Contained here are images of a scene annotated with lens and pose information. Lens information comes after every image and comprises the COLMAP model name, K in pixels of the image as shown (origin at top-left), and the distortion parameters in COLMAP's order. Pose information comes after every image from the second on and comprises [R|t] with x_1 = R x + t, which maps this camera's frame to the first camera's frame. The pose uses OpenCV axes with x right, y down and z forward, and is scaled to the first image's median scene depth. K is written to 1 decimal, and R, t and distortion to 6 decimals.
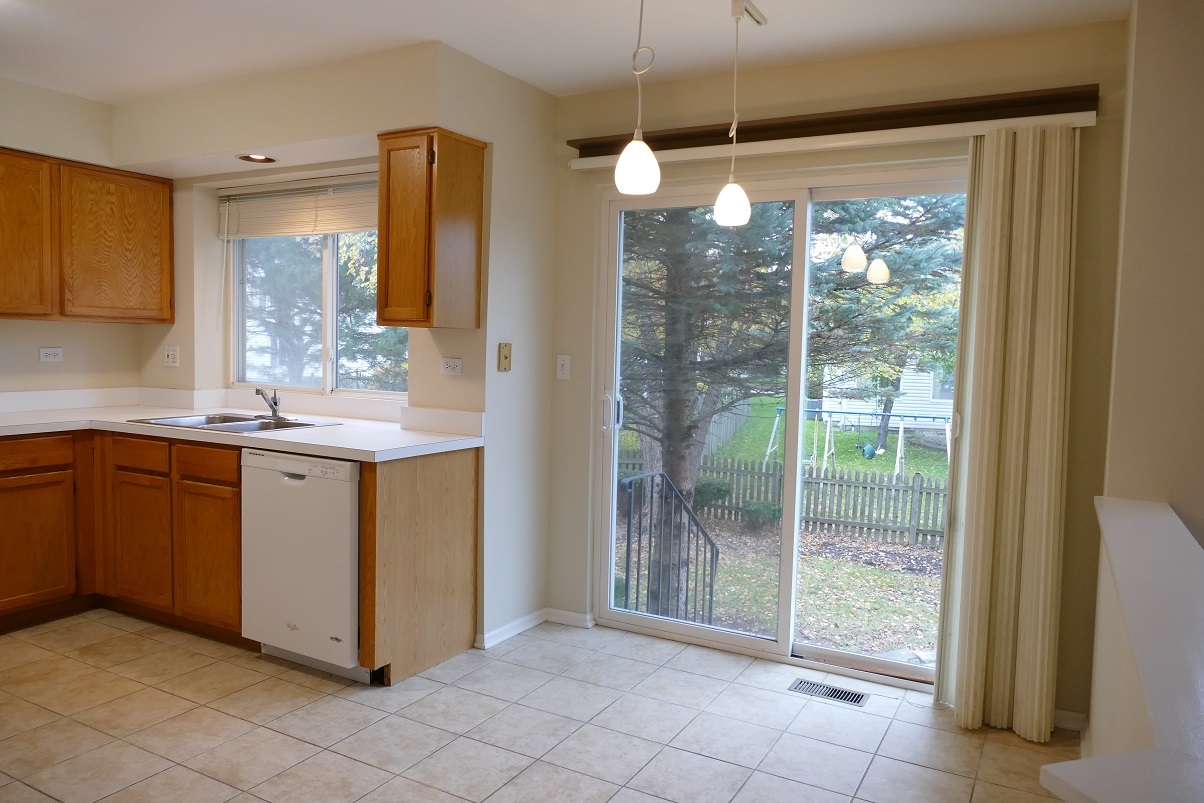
lens RADIAL K [[851.7, 0, 605.4], [0, 851.7, 397.4], [0, 0, 1]] dist [-0.030926, 0.019541]
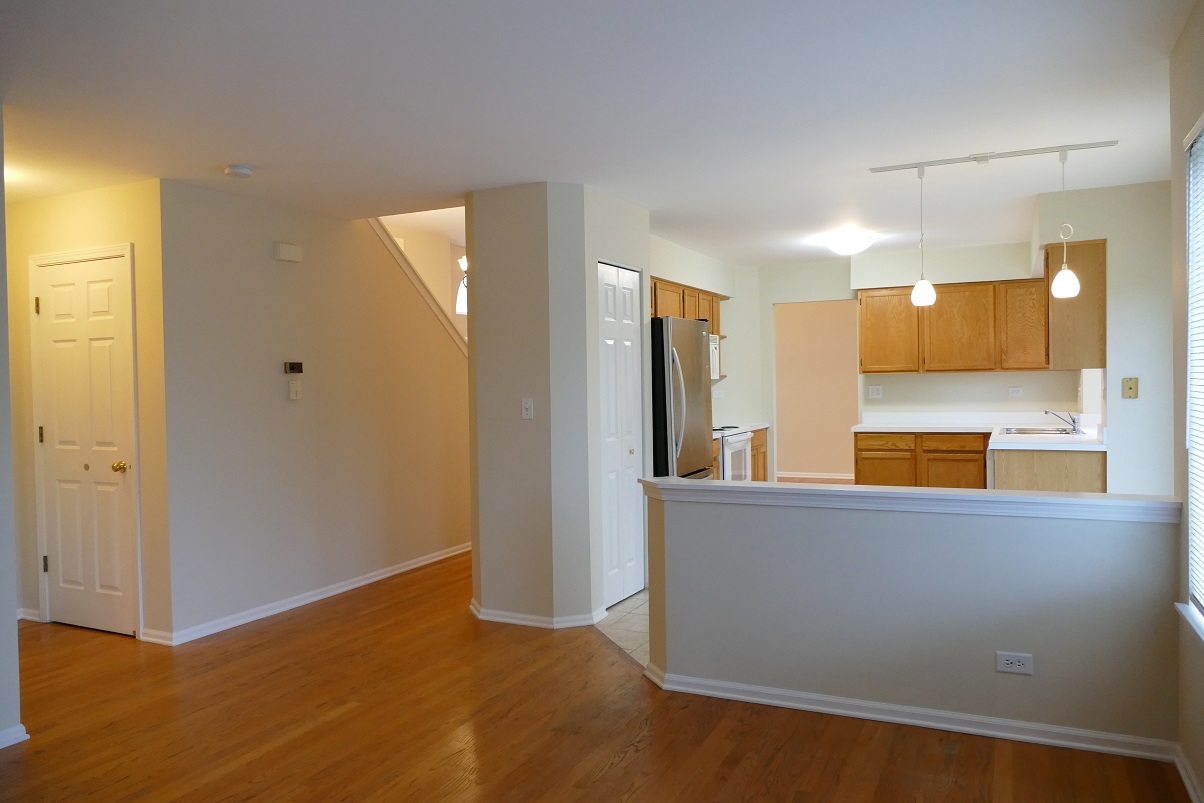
lens RADIAL K [[851.7, 0, 605.4], [0, 851.7, 397.4], [0, 0, 1]] dist [-0.030926, 0.019541]
pose [[0.058476, -0.006782, -0.998266, 1.087857], [-0.048029, 0.998800, -0.009599, 0.019588], [0.997133, 0.048507, 0.058080, 0.079787]]
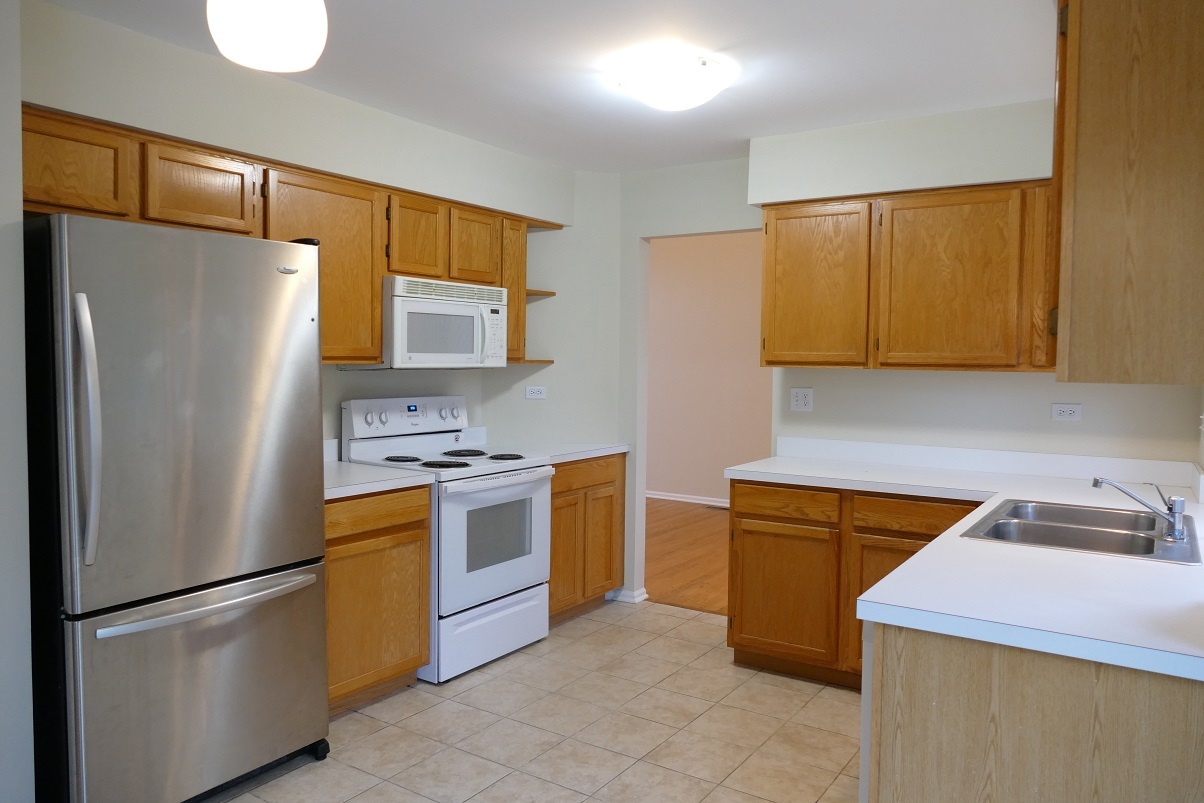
lens RADIAL K [[851.7, 0, 605.4], [0, 851.7, 397.4], [0, 0, 1]] dist [-0.030926, 0.019541]
pose [[-0.078925, 0.023039, -0.996614, 0.234078], [-0.081708, 0.996220, 0.029500, -0.056970], [0.993526, 0.083760, -0.076744, 0.658618]]
